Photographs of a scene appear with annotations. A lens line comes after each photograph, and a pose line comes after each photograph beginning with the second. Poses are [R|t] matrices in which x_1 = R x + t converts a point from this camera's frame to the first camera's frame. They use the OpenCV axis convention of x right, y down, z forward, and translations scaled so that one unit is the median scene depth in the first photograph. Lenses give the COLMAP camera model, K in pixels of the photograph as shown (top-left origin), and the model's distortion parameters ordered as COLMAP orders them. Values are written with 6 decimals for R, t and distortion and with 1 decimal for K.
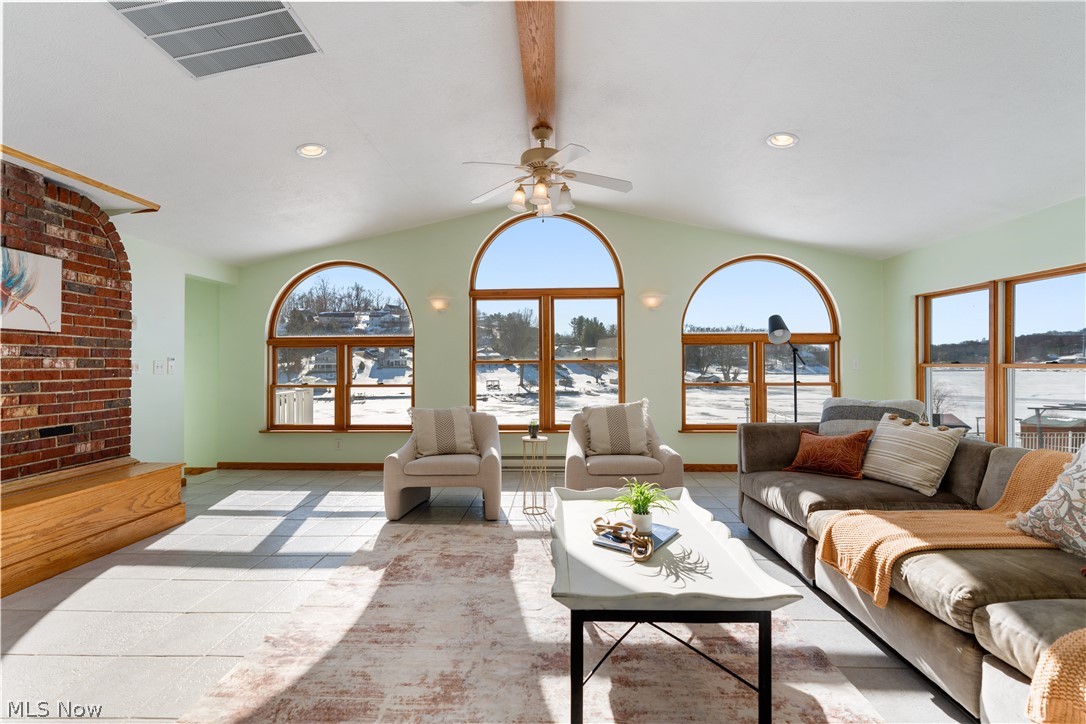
lens RADIAL K [[495.1, 0, 547.6], [0, 495.1, 361.3], [0, 0, 1]] dist [-0.004746, 0.001904]
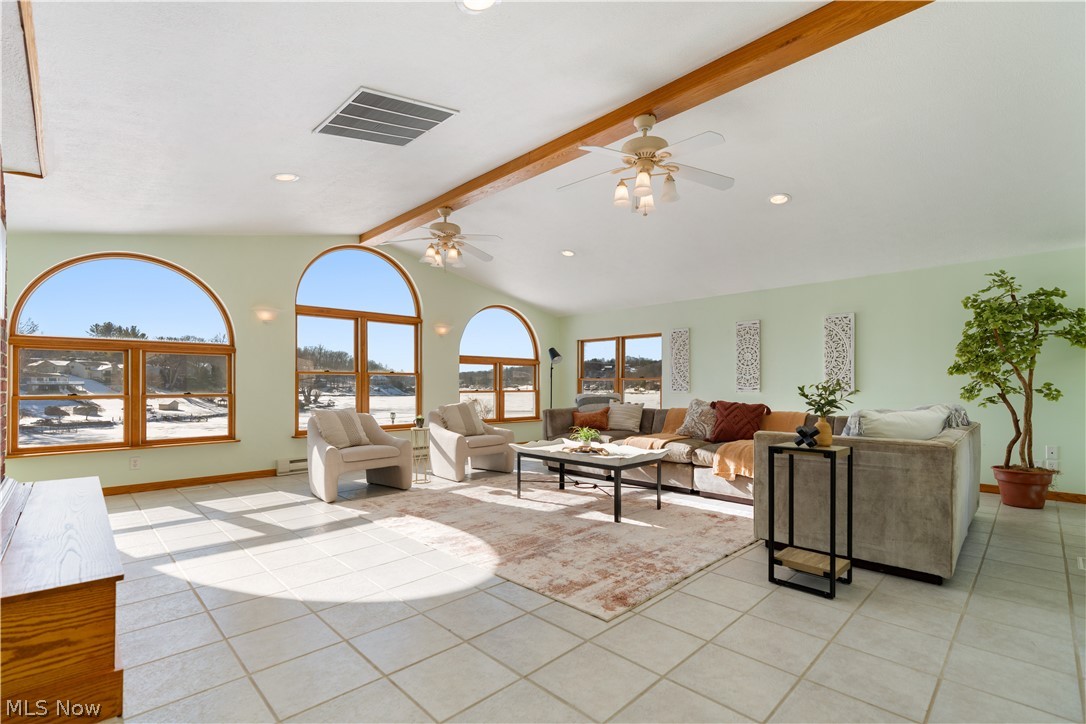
lens RADIAL K [[495.1, 0, 543.4], [0, 495.1, 383.2], [0, 0, 1]] dist [-0.004746, 0.001904]
pose [[0.692241, 0.006067, 0.721641, -0.913450], [-0.005249, 0.999981, -0.003371, 0.042463], [-0.721648, -0.001455, 0.692259, -0.205477]]
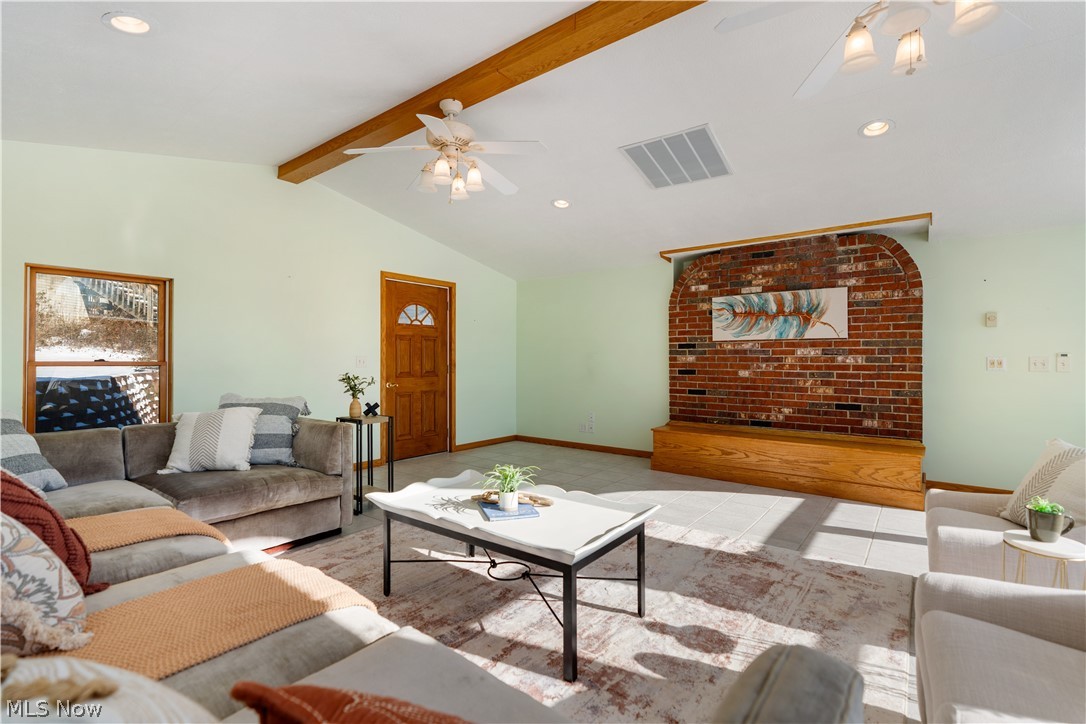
lens RADIAL K [[495.1, 0, 534.0], [0, 495.1, 356.5], [0, 0, 1]] dist [-0.004746, 0.001904]
pose [[-0.605458, -0.004727, -0.795863, 0.663957], [0.002474, 0.999966, -0.007821, 0.003640], [0.795873, -0.006704, -0.605426, 1.086949]]
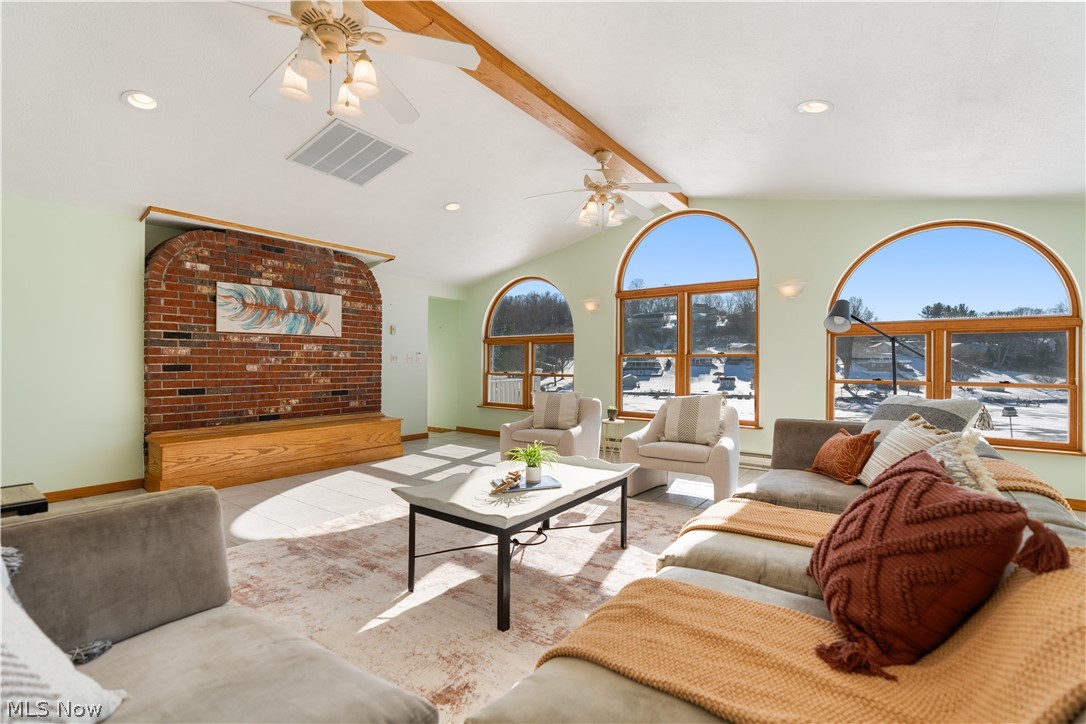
lens RADIAL K [[495.1, 0, 546.9], [0, 495.1, 363.1], [0, 0, 1]] dist [-0.004746, 0.001904]
pose [[0.817895, 0.008541, -0.575304, 0.601605], [-0.004675, 0.999955, 0.008198, 0.015773], [0.575348, -0.004015, 0.817899, -0.022908]]
